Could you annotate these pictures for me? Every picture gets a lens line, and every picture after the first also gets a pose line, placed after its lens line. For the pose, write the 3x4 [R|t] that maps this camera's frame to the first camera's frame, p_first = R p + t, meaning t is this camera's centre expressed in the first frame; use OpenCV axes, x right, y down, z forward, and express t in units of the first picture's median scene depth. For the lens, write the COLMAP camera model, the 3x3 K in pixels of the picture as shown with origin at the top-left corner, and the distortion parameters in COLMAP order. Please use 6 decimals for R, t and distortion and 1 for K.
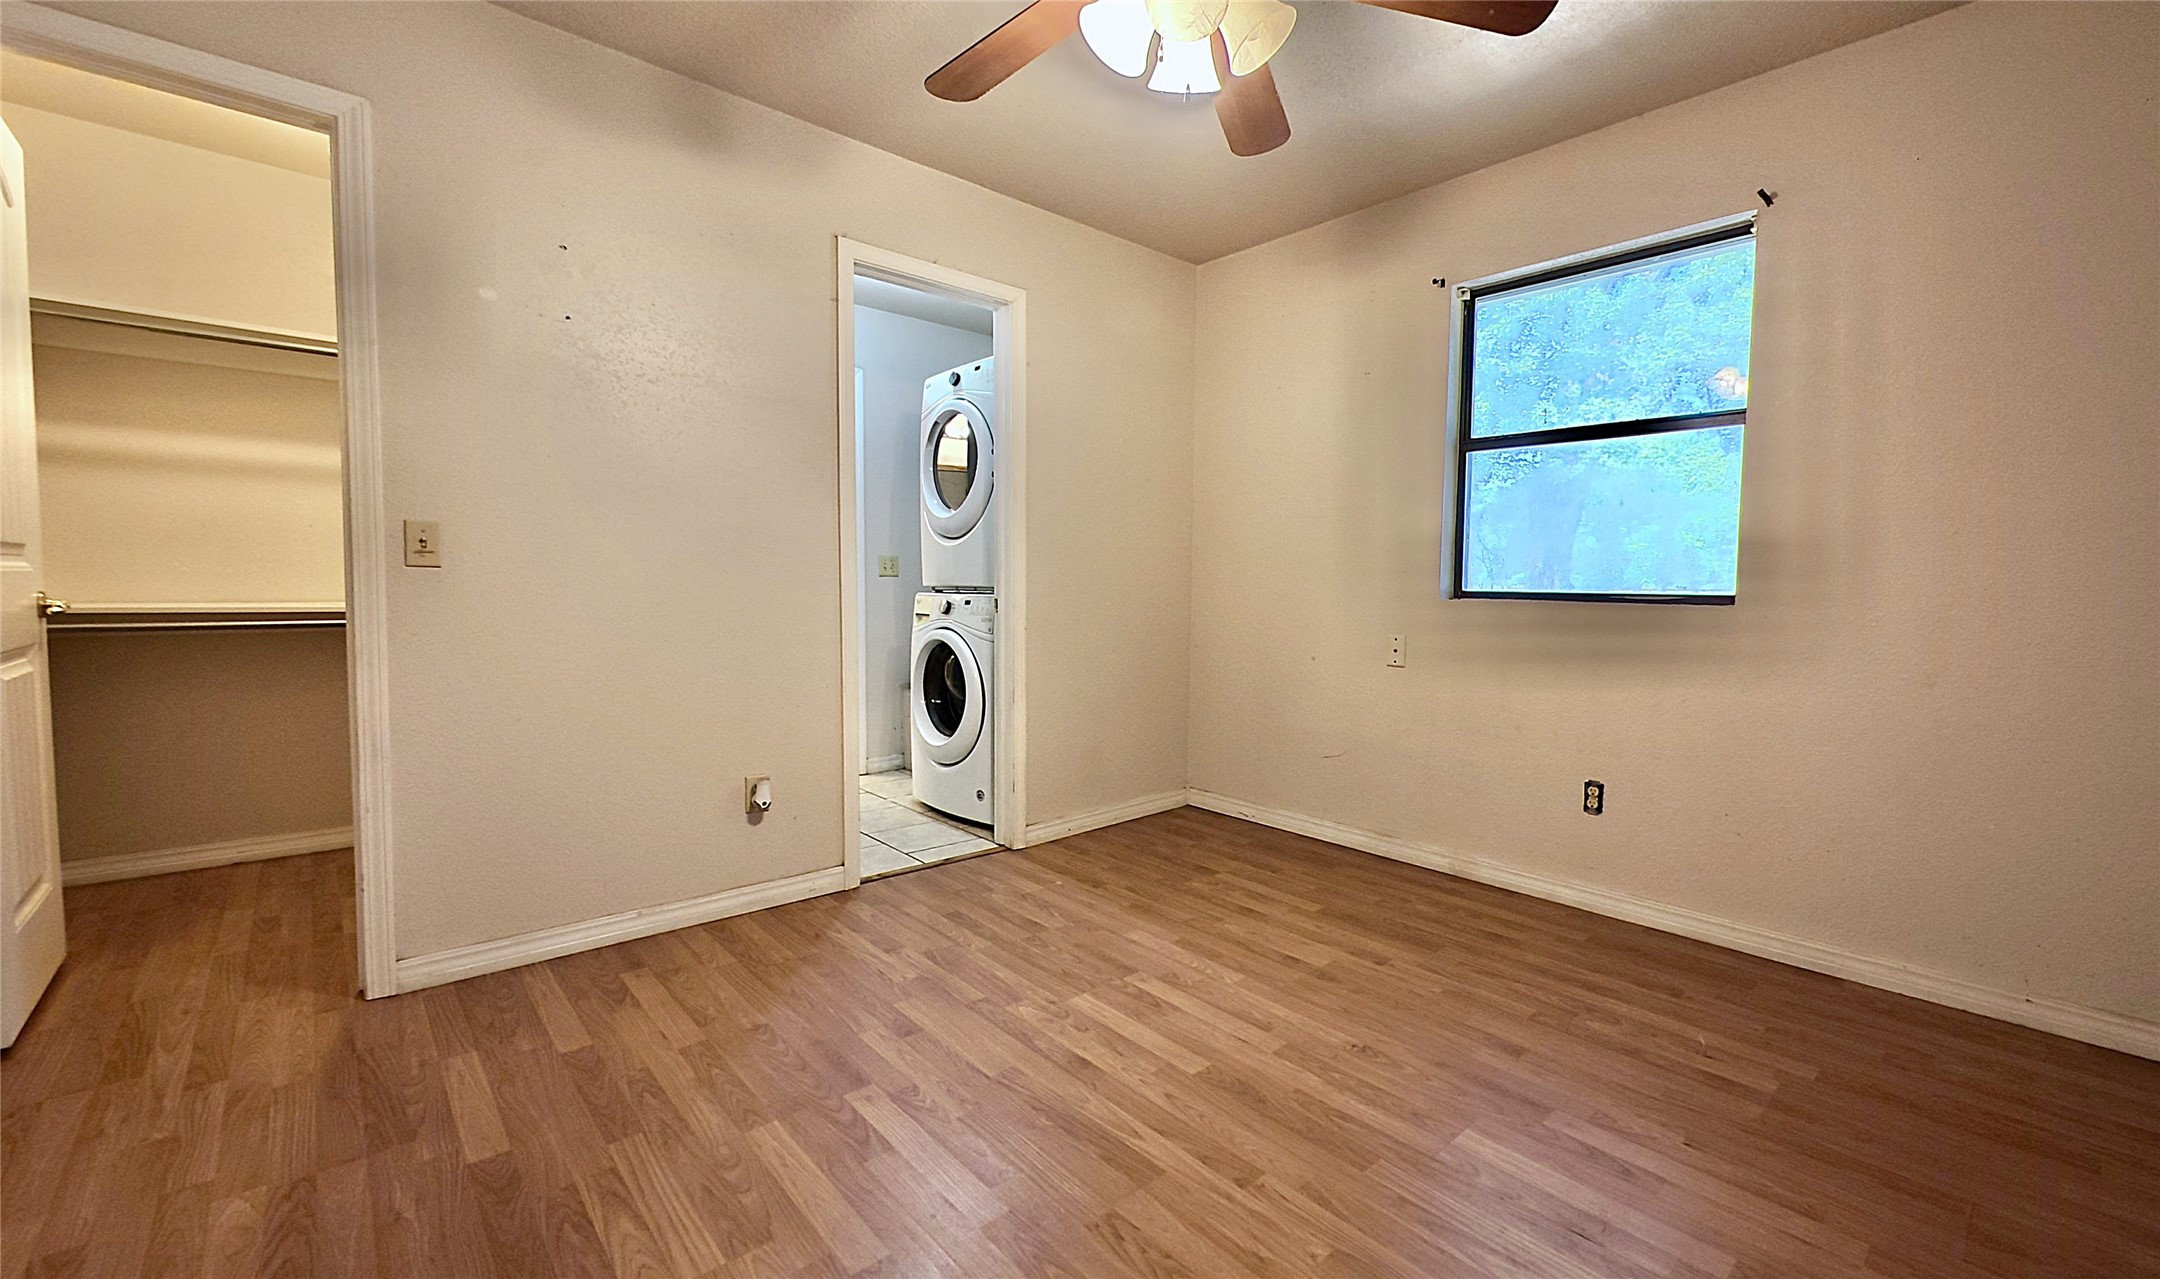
lens RADIAL K [[886.9, 0, 1135.1], [0, 886.9, 636.3], [0, 0, 1]] dist [-0.001127, -0.000395]
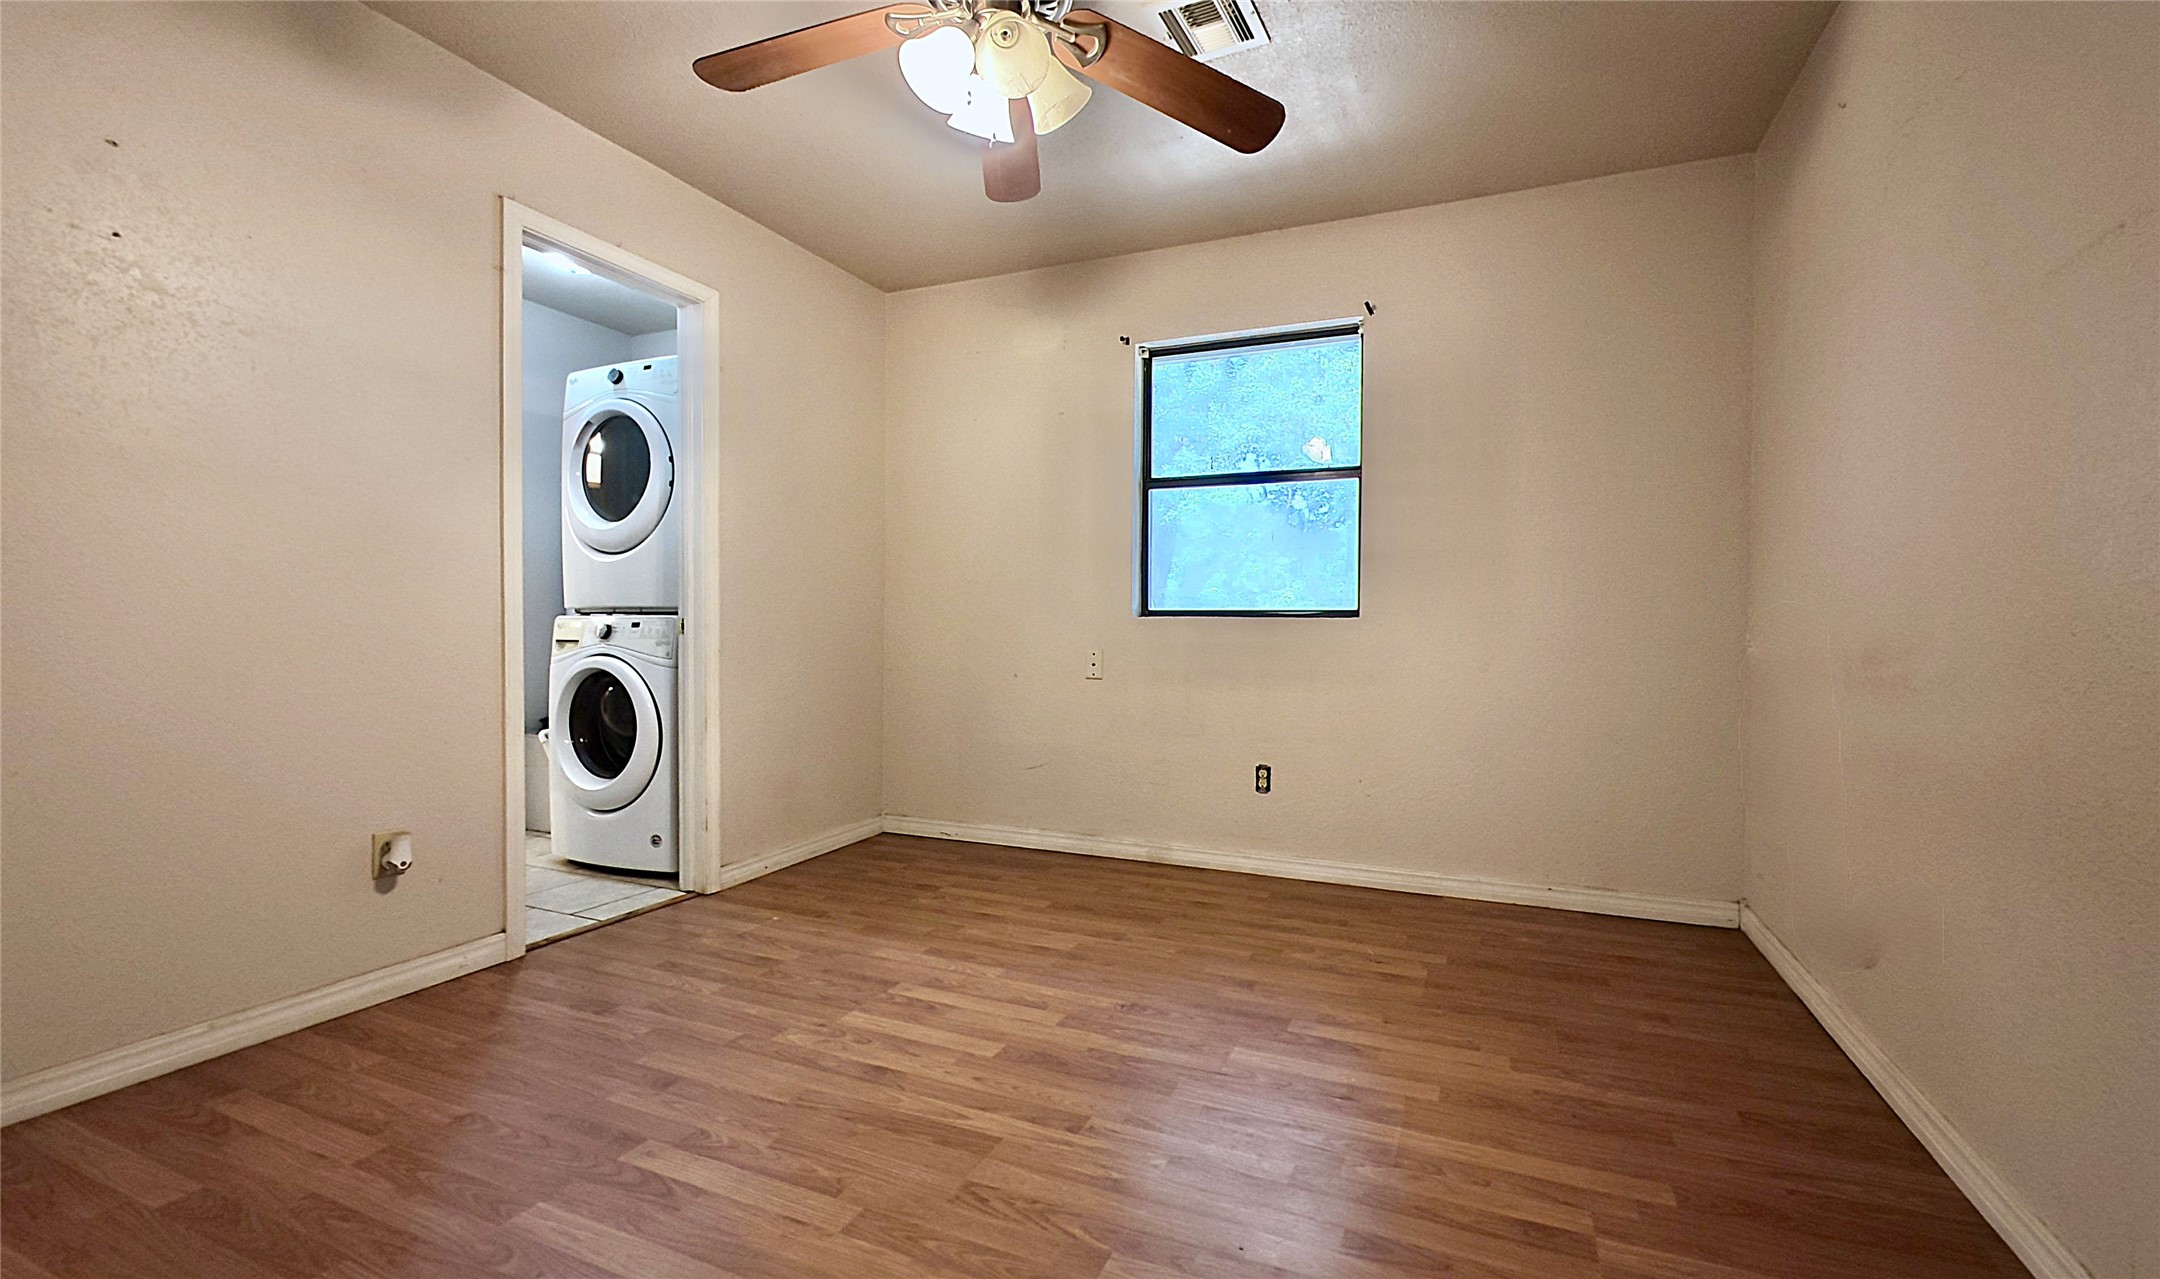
lens RADIAL K [[886.9, 0, 1135.1], [0, 886.9, 636.3], [0, 0, 1]] dist [-0.001127, -0.000395]
pose [[0.907237, -0.010069, 0.420499, -0.151588], [0.030016, 0.998715, -0.040845, 0.034452], [-0.419547, 0.049678, 0.906373, -0.026567]]
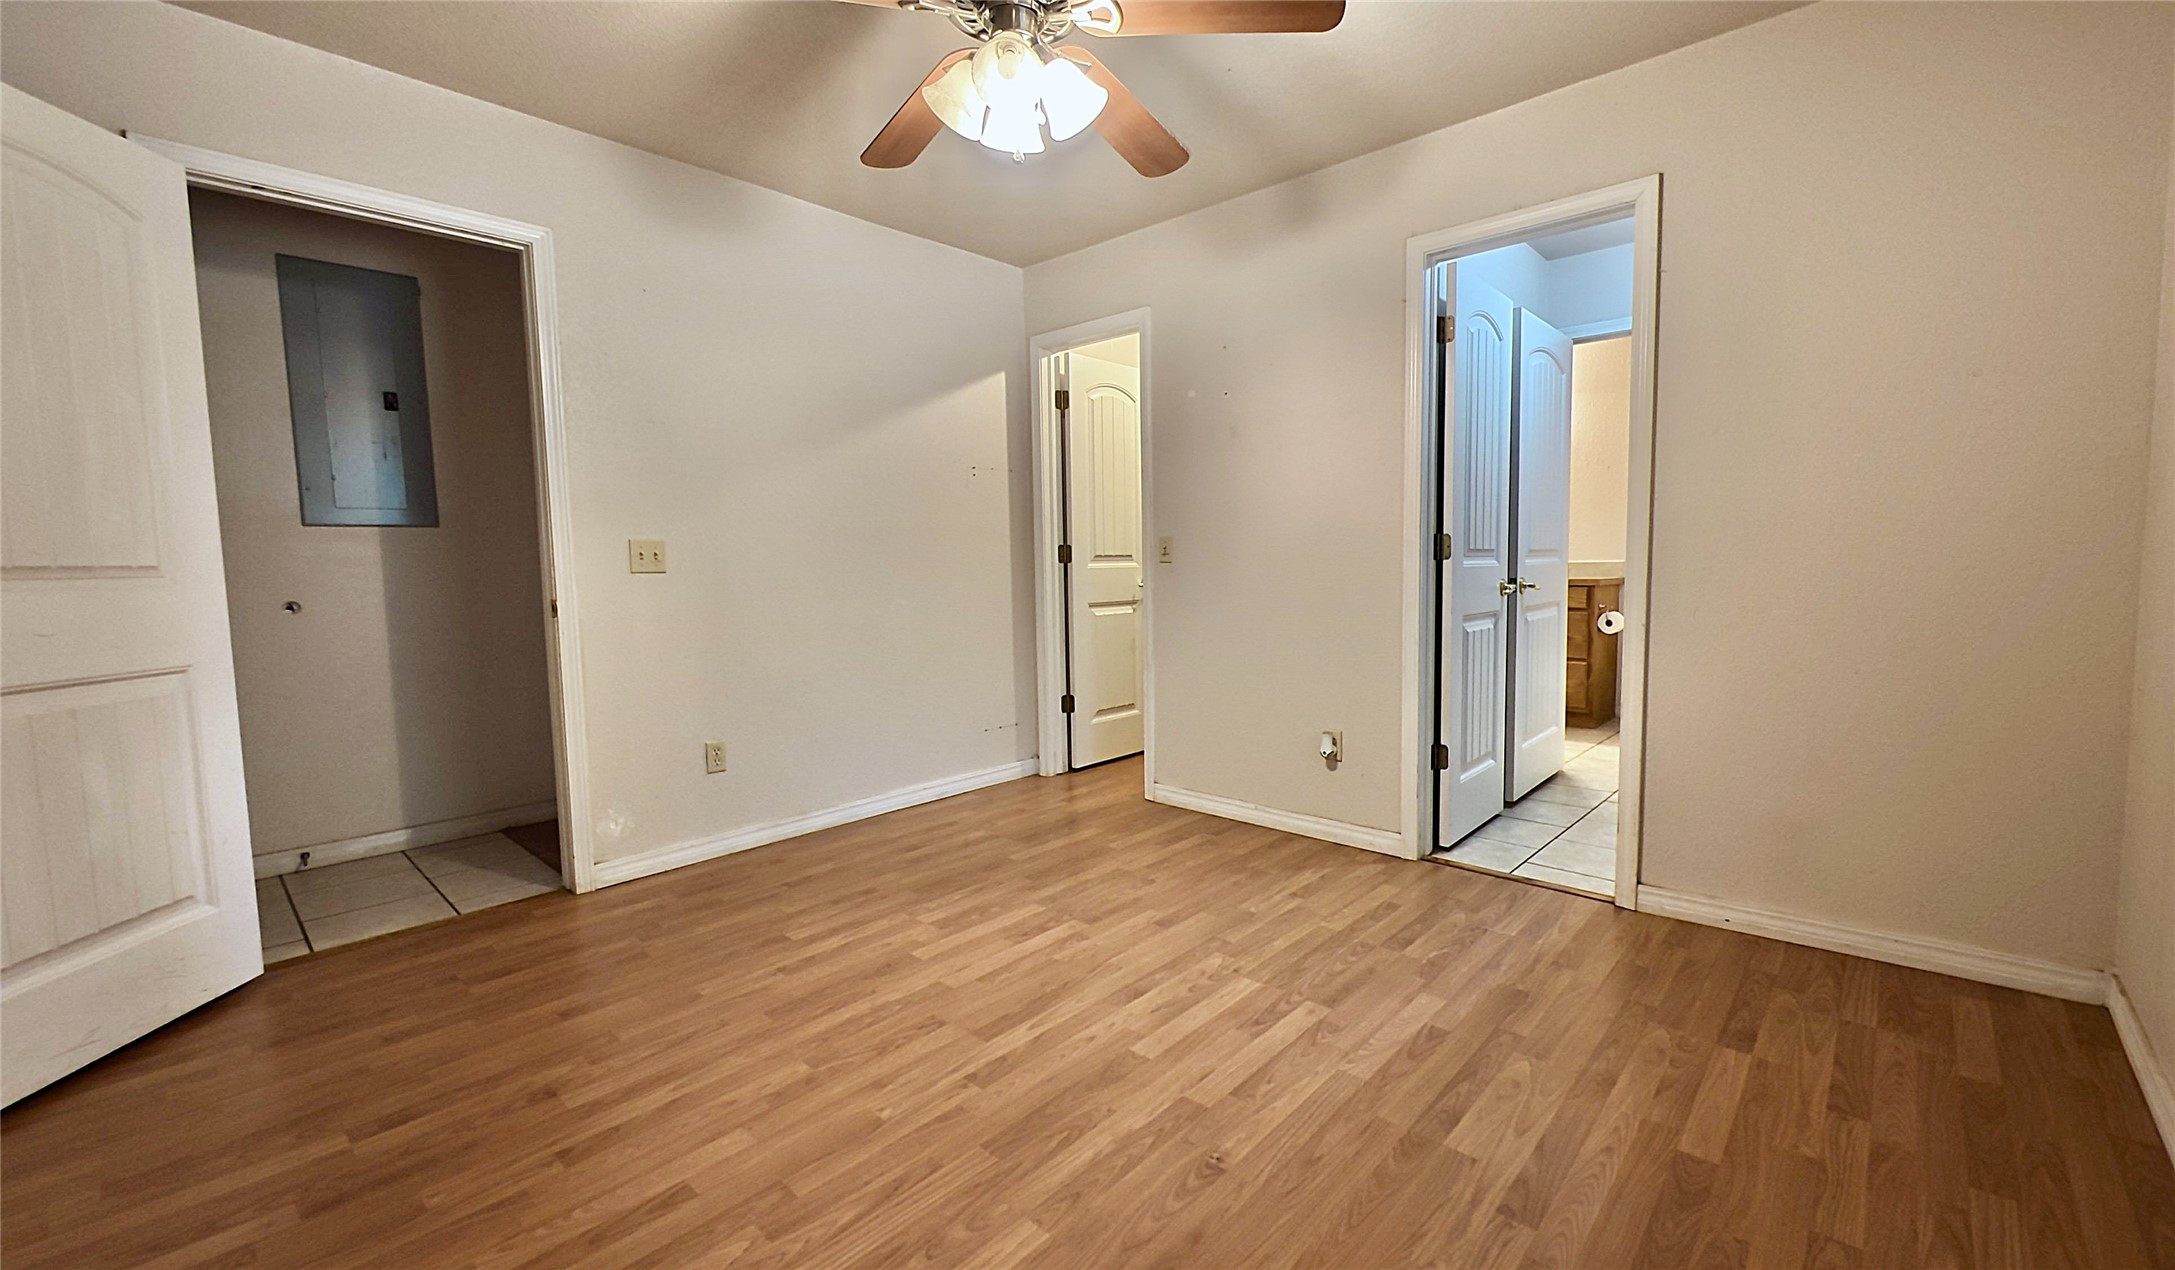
lens RADIAL K [[879.0, 0, 1134.6], [0, 879.0, 628.7], [0, 0, 1]] dist [0.000347, 0.000006]
pose [[0.100321, 0.064049, -0.992891, 0.743486], [-0.045297, 0.997185, 0.059749, -0.040824], [0.993923, 0.038981, 0.102940, 0.620777]]
